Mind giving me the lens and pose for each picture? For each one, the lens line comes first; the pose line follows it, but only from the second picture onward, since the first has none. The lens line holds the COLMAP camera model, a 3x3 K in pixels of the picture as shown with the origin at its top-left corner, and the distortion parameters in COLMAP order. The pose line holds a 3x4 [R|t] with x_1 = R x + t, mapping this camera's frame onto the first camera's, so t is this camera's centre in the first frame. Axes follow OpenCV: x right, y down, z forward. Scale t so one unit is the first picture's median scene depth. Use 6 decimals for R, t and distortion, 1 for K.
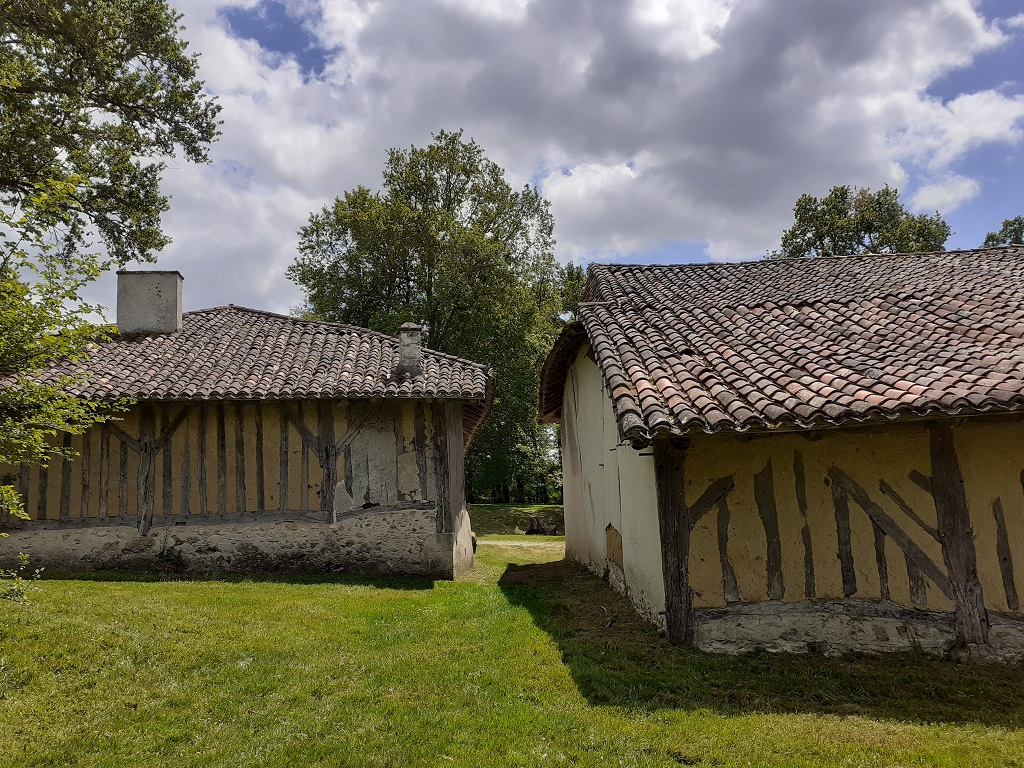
lens RADIAL K [[830.4, 0, 512.5], [0, 830.4, 401.6], [0, 0, 1]] dist [0.008997, 0.003146]
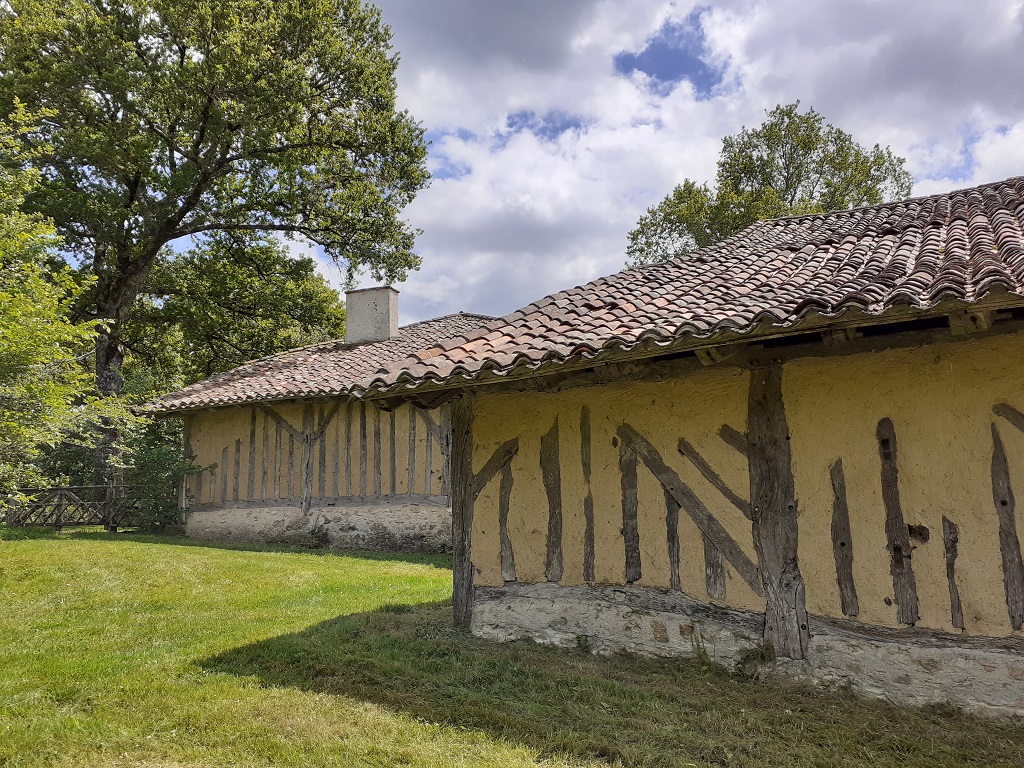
lens RADIAL K [[827.0, 0, 512.0], [0, 827.0, 384.0], [0, 0, 1]] dist [0.163900, -0.390860]
pose [[0.868779, -0.058154, -0.491774, 0.697406], [0.045090, 0.998245, -0.038390, 0.065479], [0.493144, 0.011178, 0.869876, 0.228354]]
